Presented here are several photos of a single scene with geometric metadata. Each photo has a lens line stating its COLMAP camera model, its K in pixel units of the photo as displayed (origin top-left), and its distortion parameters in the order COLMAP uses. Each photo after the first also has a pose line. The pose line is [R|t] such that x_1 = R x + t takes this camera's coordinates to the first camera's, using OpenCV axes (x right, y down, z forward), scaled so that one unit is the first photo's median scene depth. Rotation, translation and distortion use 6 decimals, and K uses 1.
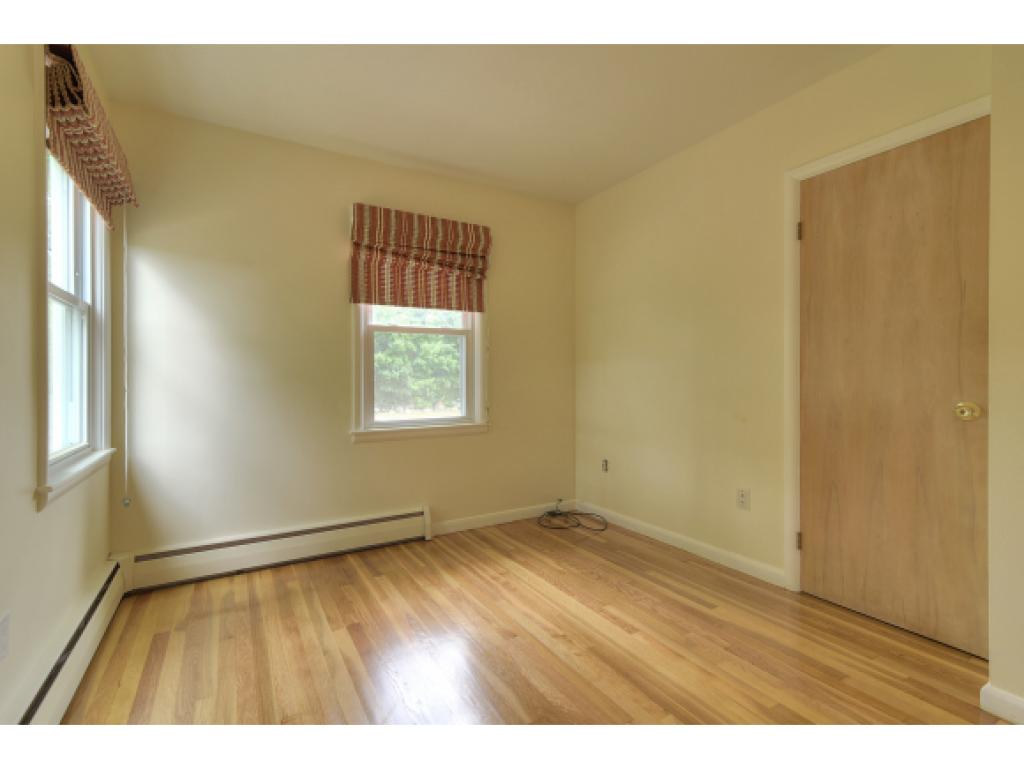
lens RADIAL K [[469.7, 0, 508.4], [0, 469.7, 382.4], [0, 0, 1]] dist [0.020332, -0.000592]
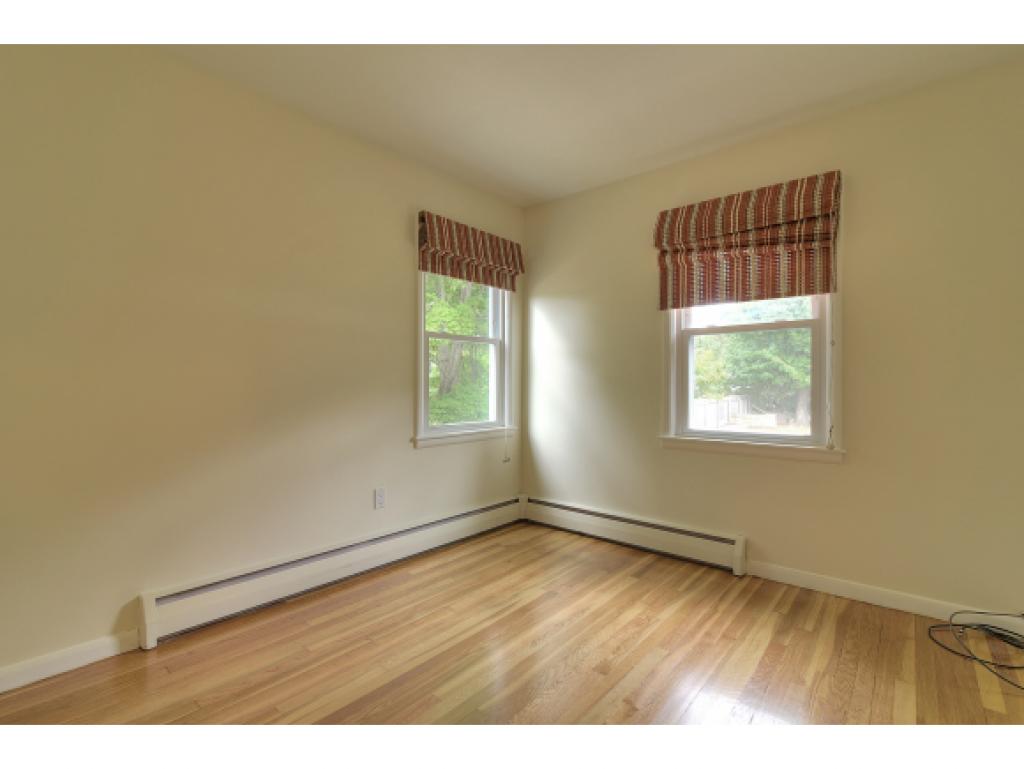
lens RADIAL K [[469.7, 0, 506.7], [0, 469.7, 383.5], [0, 0, 1]] dist [0.020332, -0.000592]
pose [[0.347948, 0.007250, -0.937486, 0.502984], [-0.008381, 0.999954, 0.004623, -0.011417], [0.937476, 0.006249, 0.347992, 0.325023]]
